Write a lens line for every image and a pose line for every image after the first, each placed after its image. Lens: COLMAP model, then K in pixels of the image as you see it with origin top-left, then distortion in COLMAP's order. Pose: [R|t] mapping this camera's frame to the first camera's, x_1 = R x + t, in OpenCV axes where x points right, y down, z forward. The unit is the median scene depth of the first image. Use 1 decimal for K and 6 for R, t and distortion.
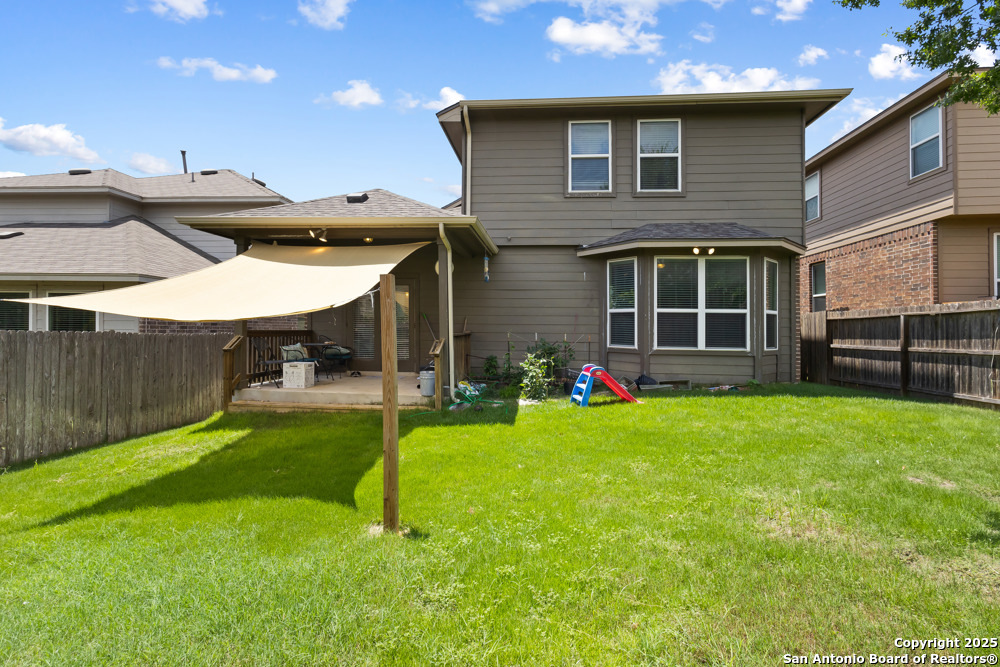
lens RADIAL K [[467.3, 0, 492.1], [0, 467.3, 330.9], [0, 0, 1]] dist [-0.000001, 0.001607]
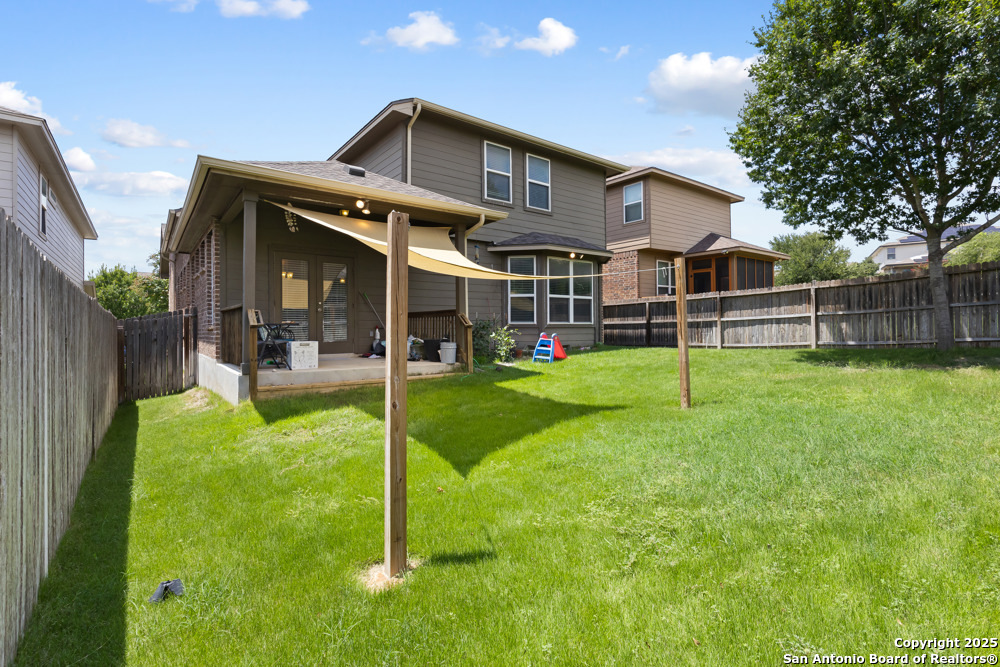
lens RADIAL K [[467.3, 0, 492.1], [0, 467.3, 330.9], [0, 0, 1]] dist [-0.000001, 0.001607]
pose [[0.741706, -0.019860, 0.670431, -0.671627], [0.015294, 0.999802, 0.012696, 0.038126], [-0.670551, 0.000837, 0.741863, 0.077841]]
